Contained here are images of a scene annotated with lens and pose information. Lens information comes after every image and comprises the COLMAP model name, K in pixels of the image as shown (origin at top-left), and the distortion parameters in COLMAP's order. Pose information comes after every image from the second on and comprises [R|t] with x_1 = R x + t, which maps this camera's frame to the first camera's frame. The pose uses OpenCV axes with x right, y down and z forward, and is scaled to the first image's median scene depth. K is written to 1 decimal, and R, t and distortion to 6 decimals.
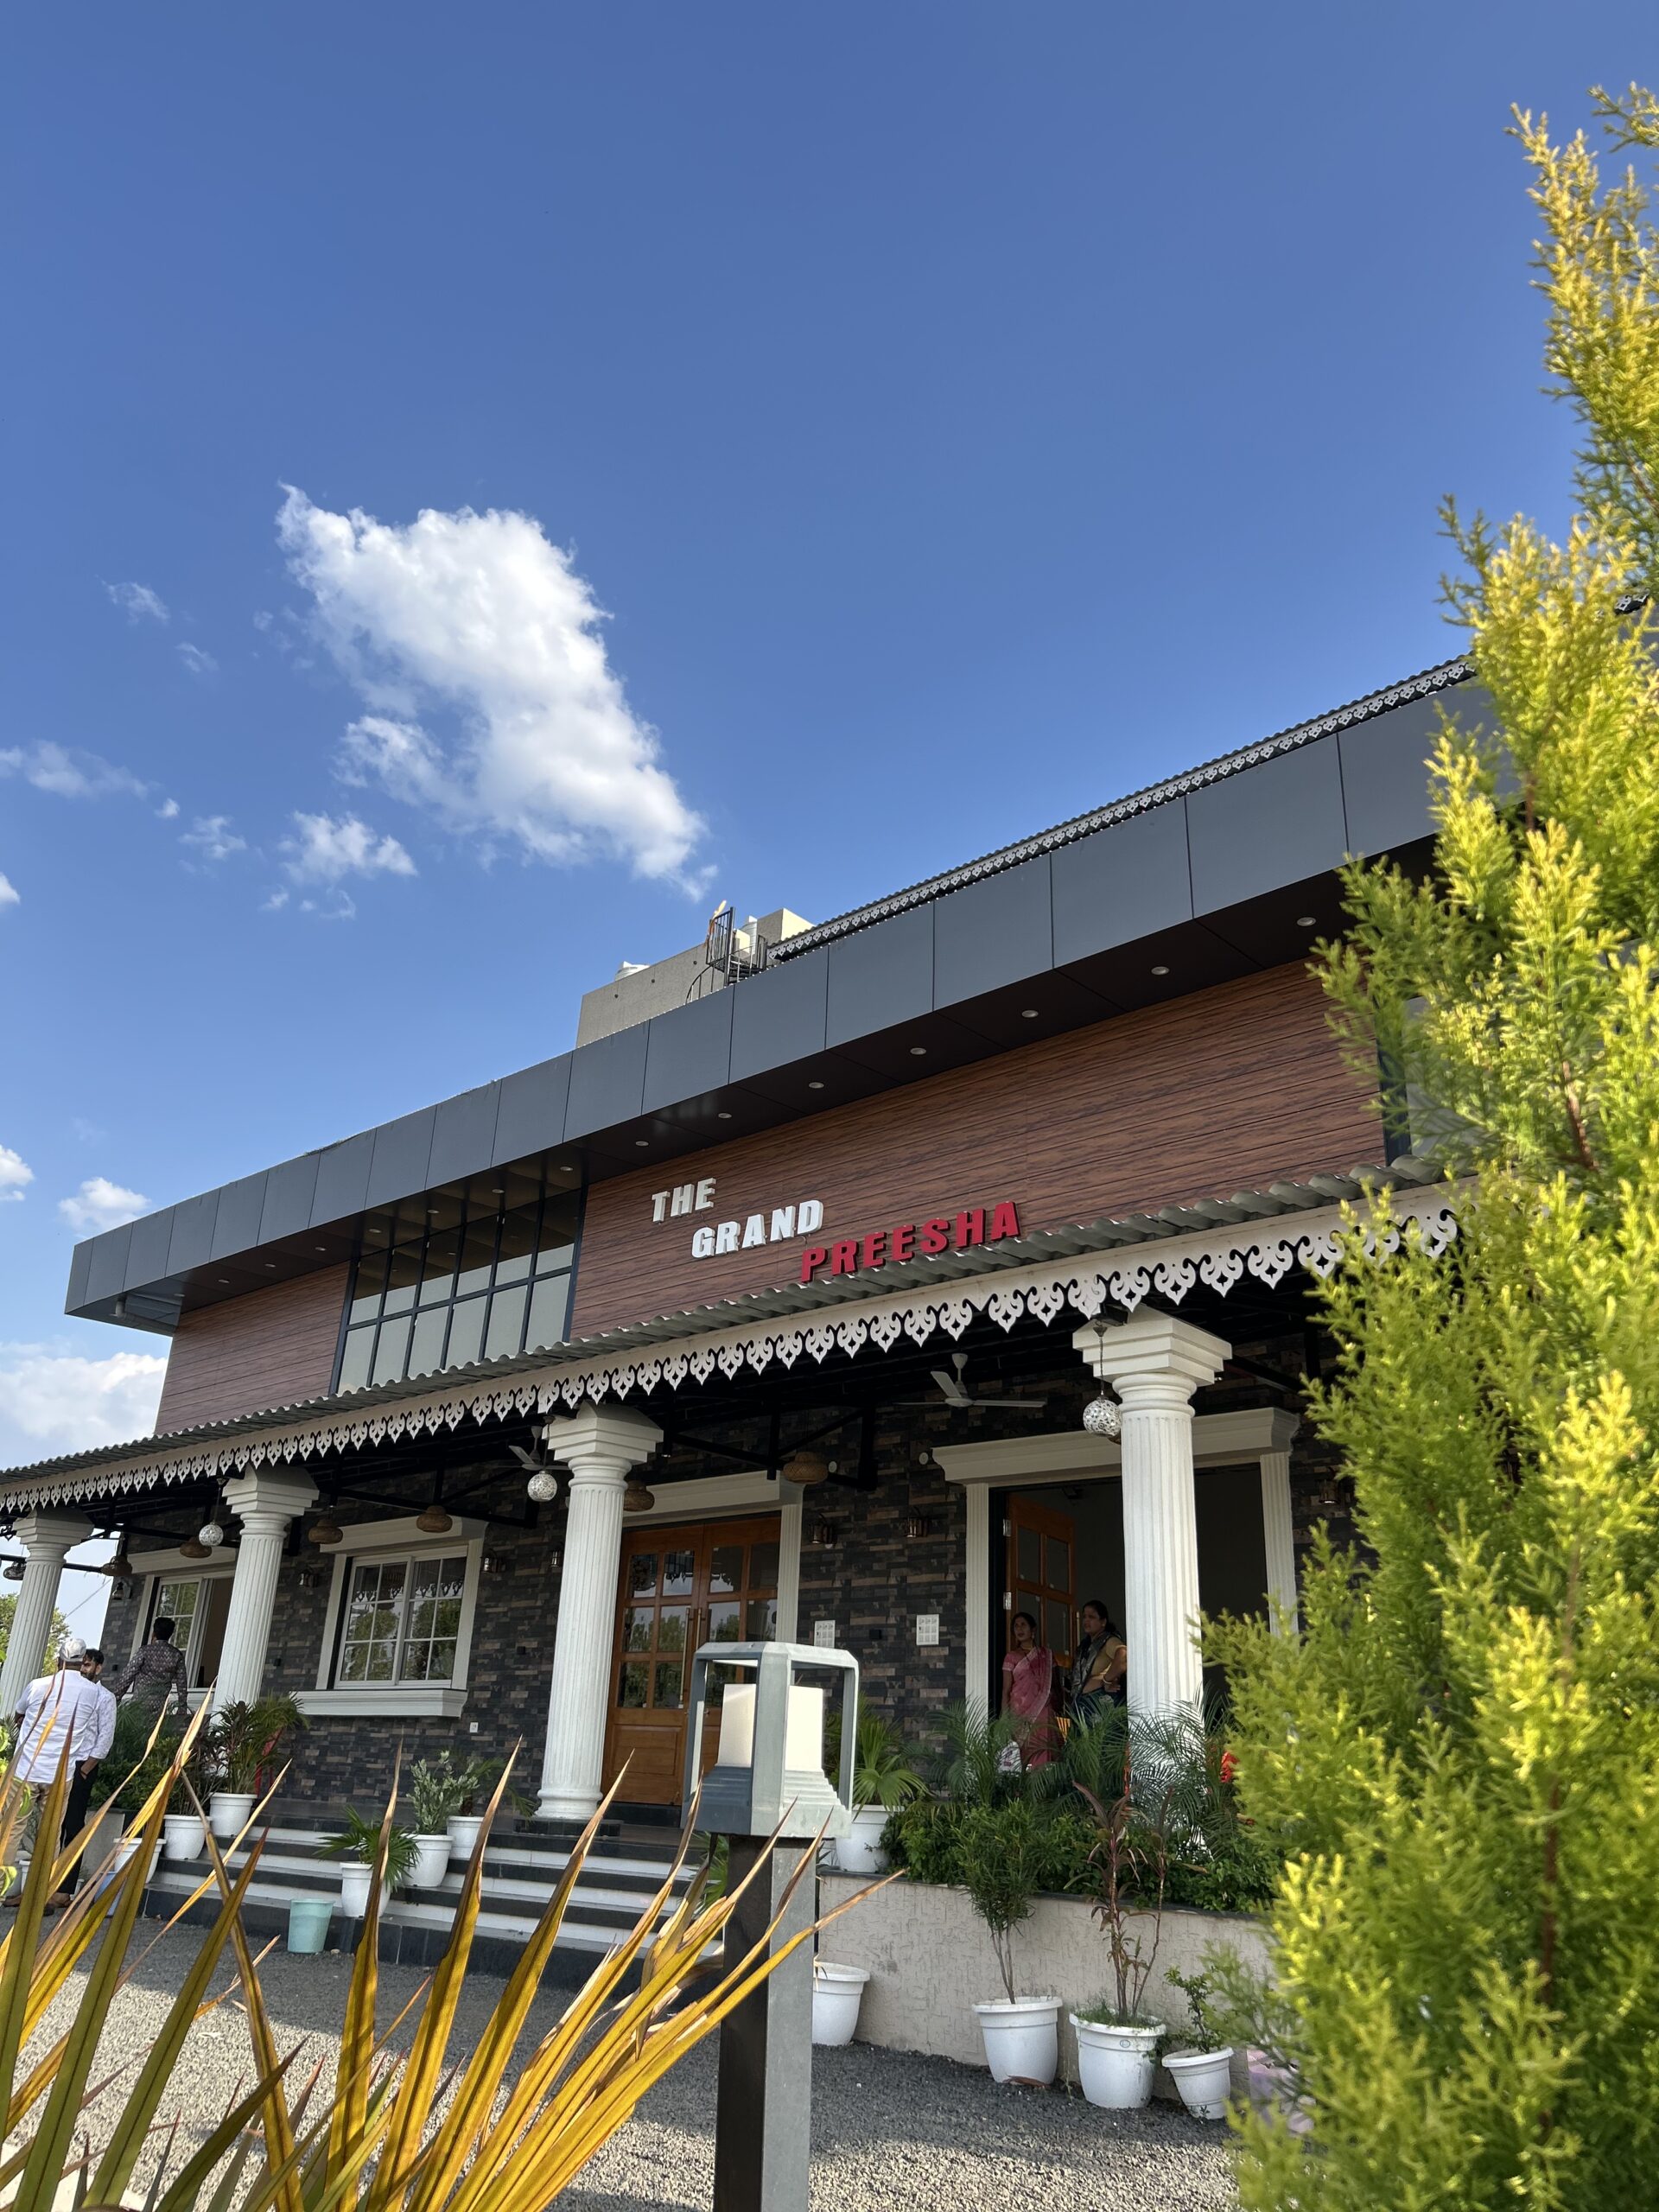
lens RADIAL K [[1665.8, 0, 829.5], [0, 1665.8, 1106.0], [0, 0, 1]] dist [0.047731, -0.053301]
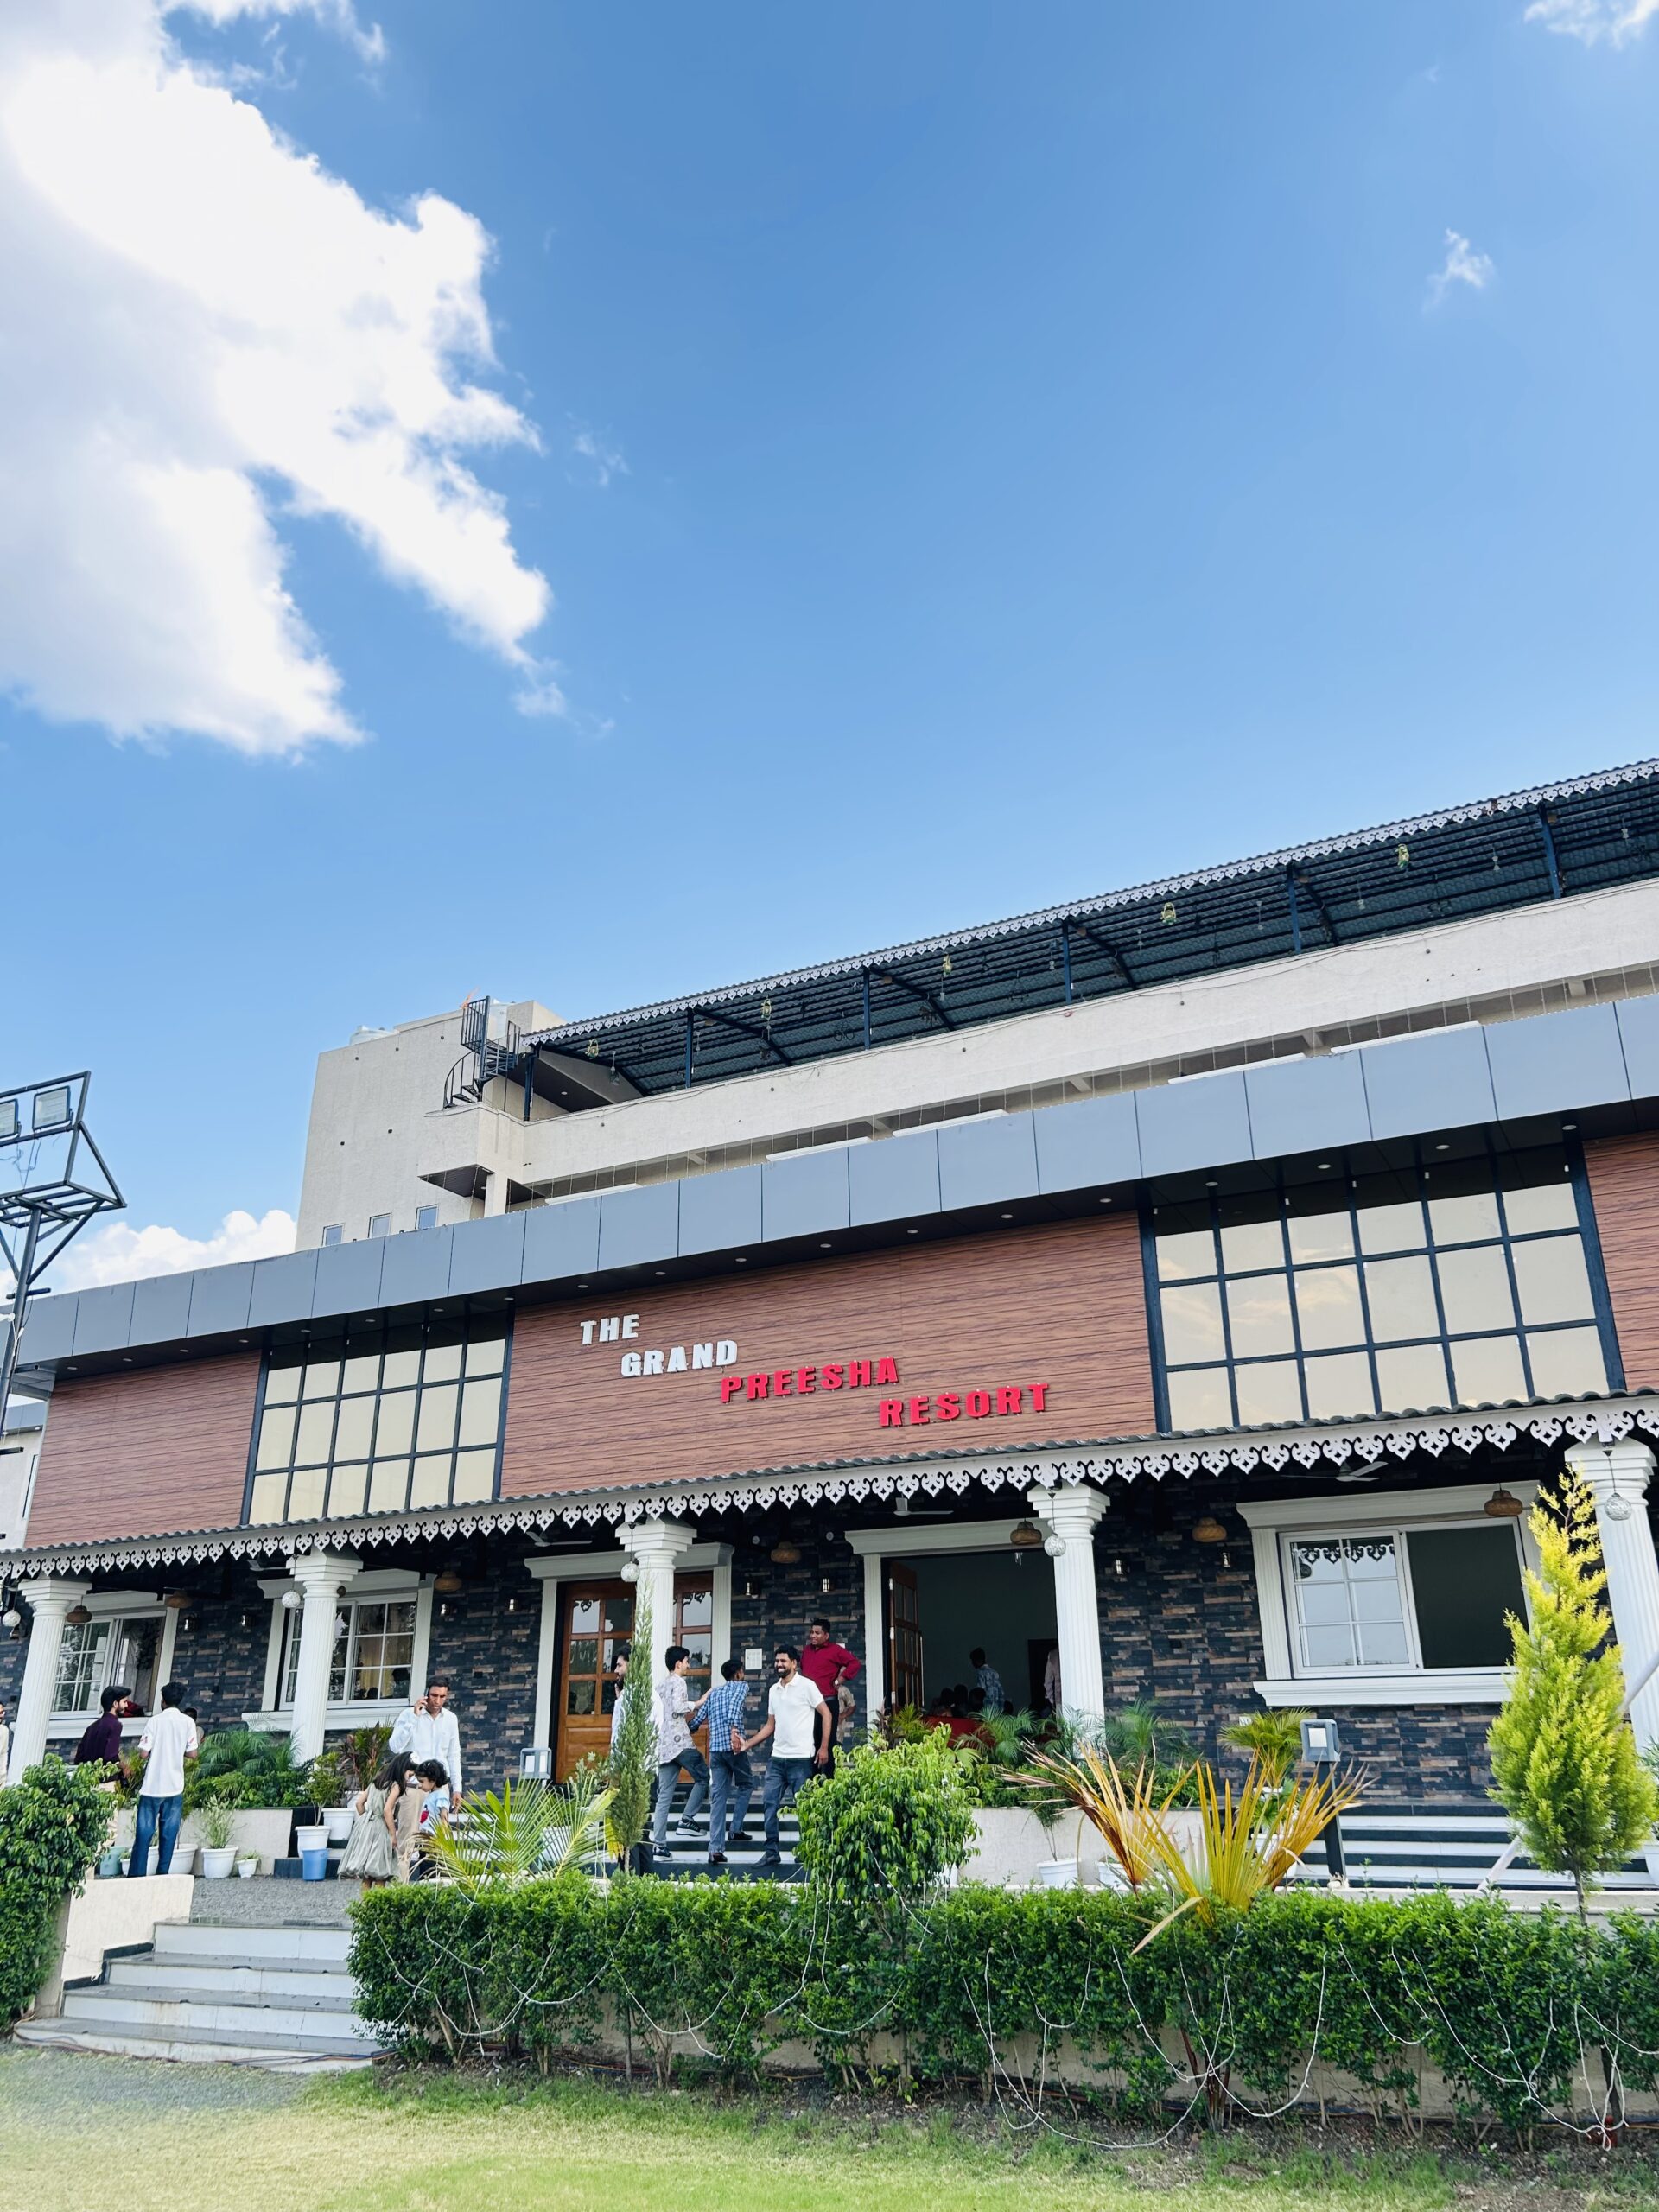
lens RADIAL K [[1665.7, 0, 848.6], [0, 1665.7, 1106.7], [0, 0, 1]] dist [0.048928, -0.052691]
pose [[0.960871, 0.053752, 0.271731, -0.298847], [-0.057289, 0.998345, 0.005094, -0.148896], [-0.271007, -0.020462, 0.962360, -0.348009]]
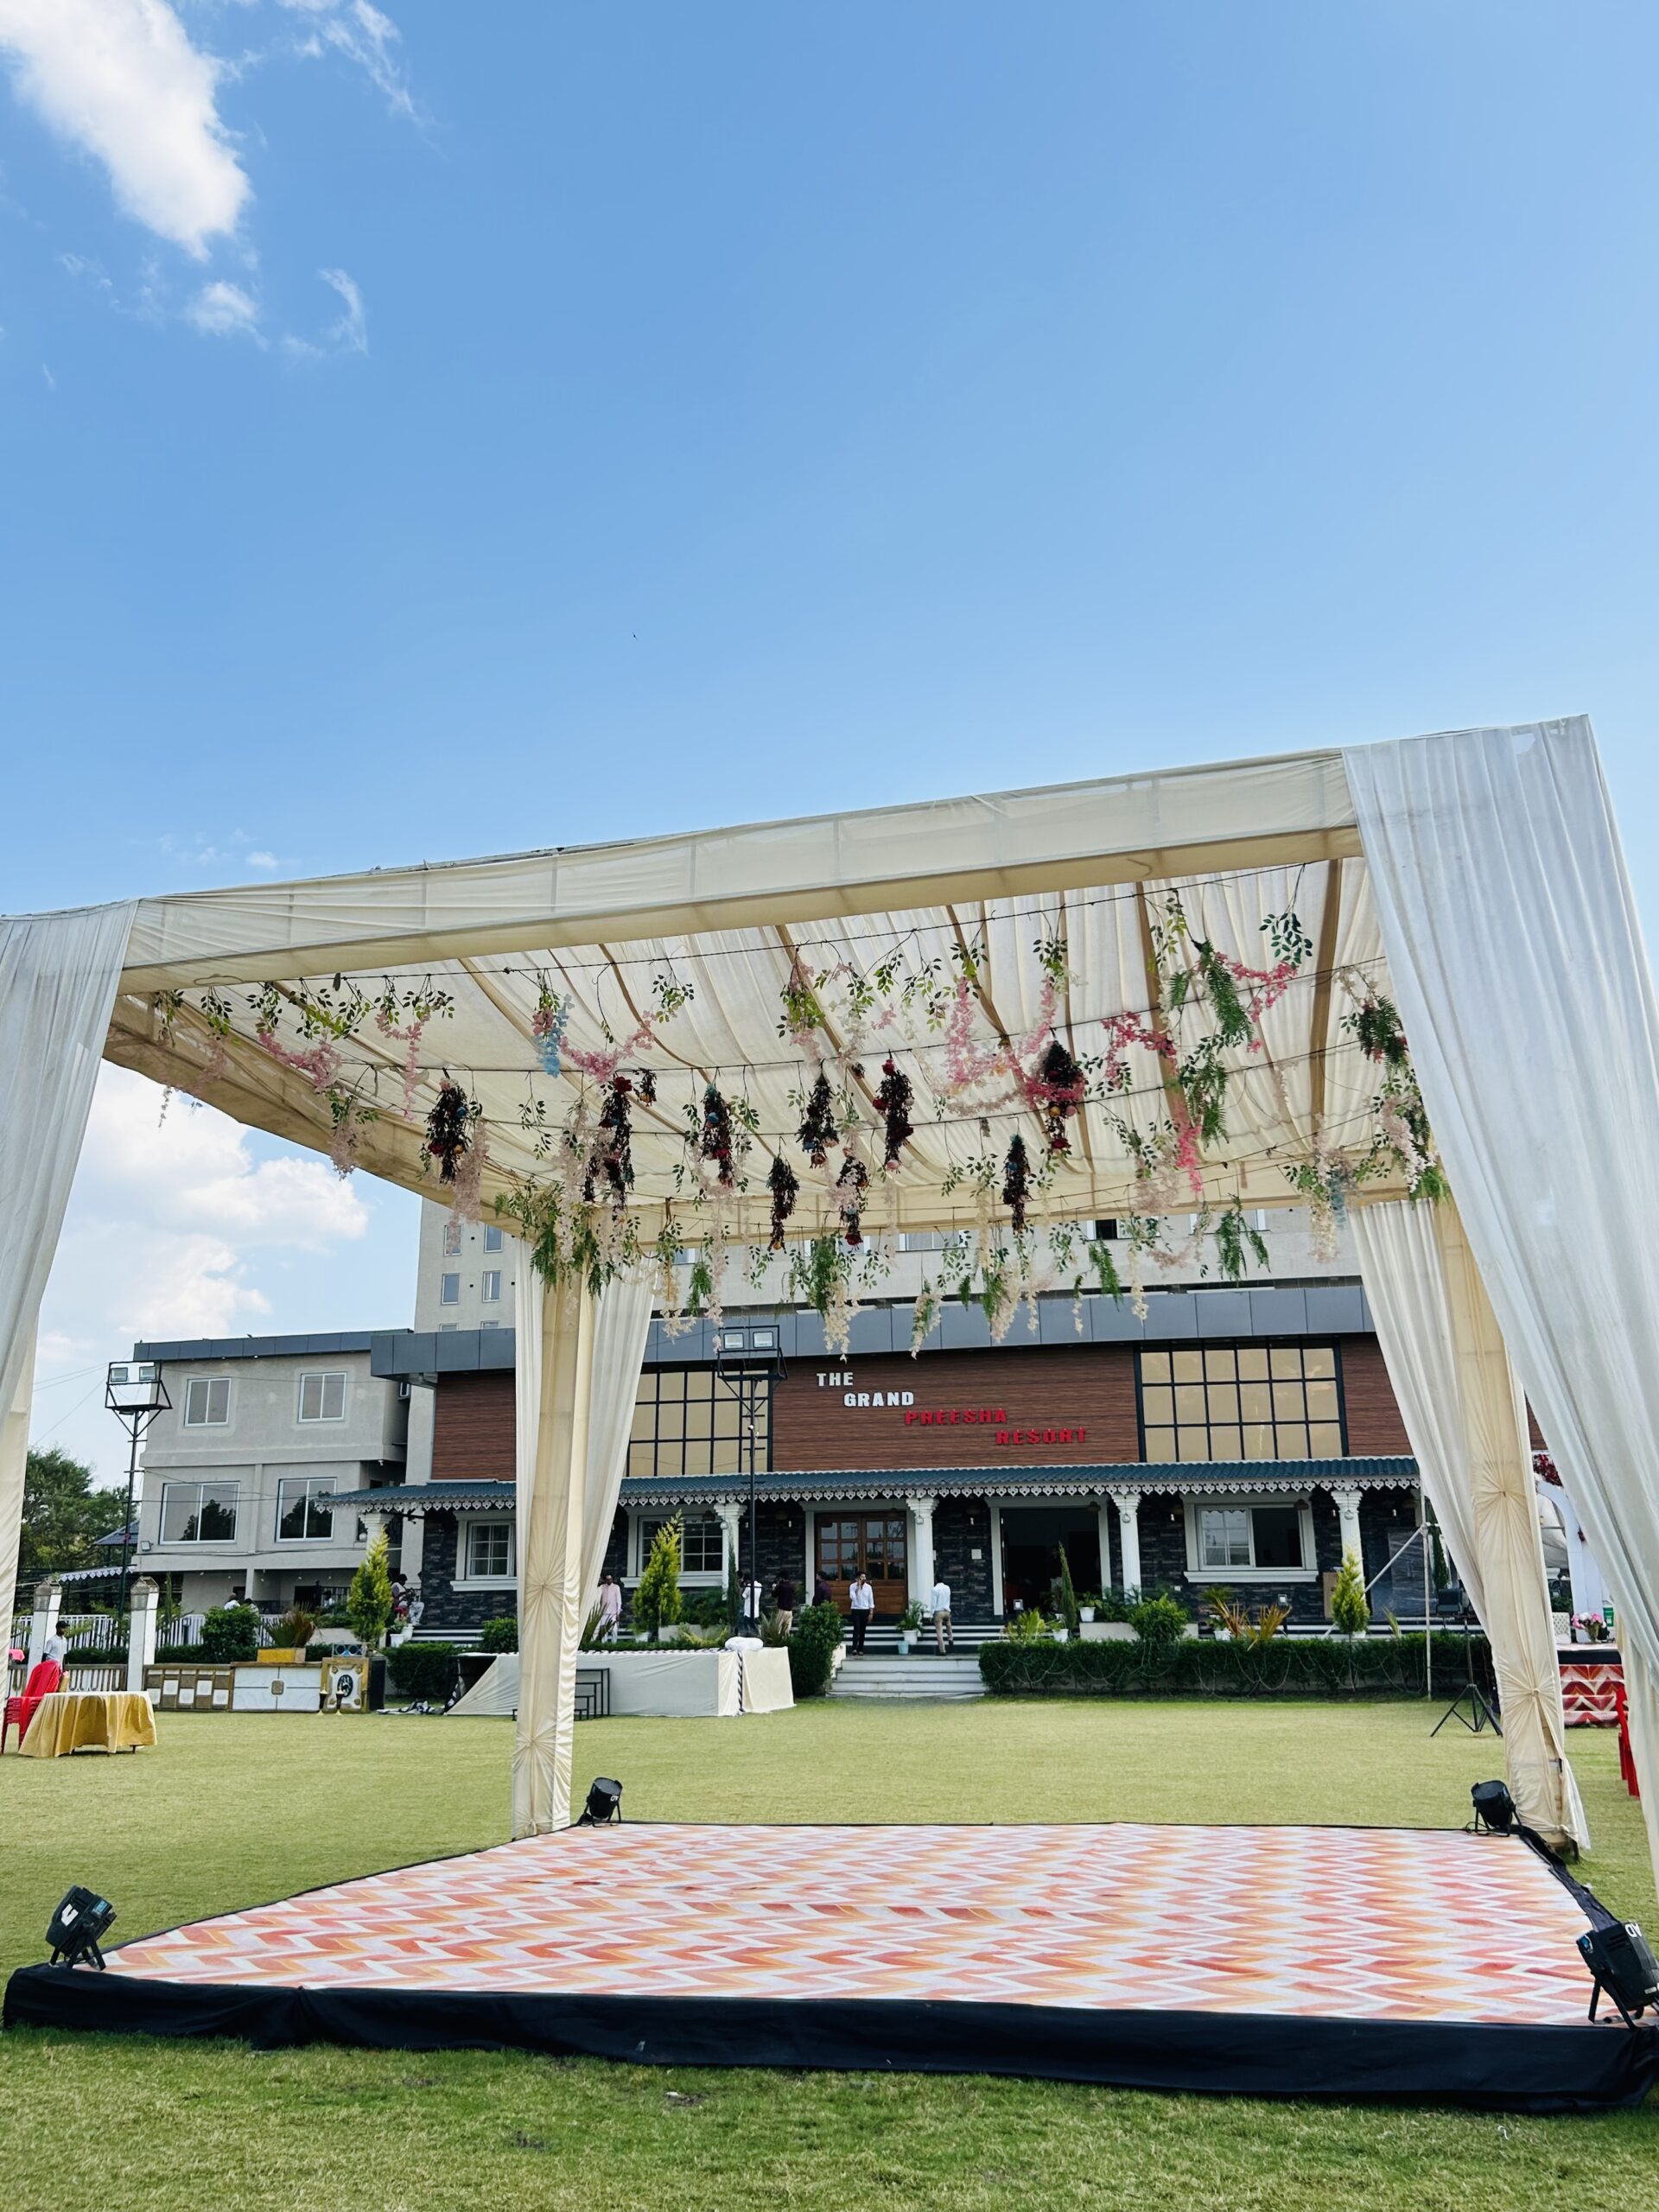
lens RADIAL K [[1827.9, 0, 837.6], [0, 1827.9, 1106.0], [0, 0, 1]] dist [0.063035, -0.111450]
pose [[0.887187, 0.076355, 0.455048, -1.458666], [-0.133425, 0.986534, 0.094596, -0.647551], [-0.441697, -0.144639, 0.885428, -1.445355]]
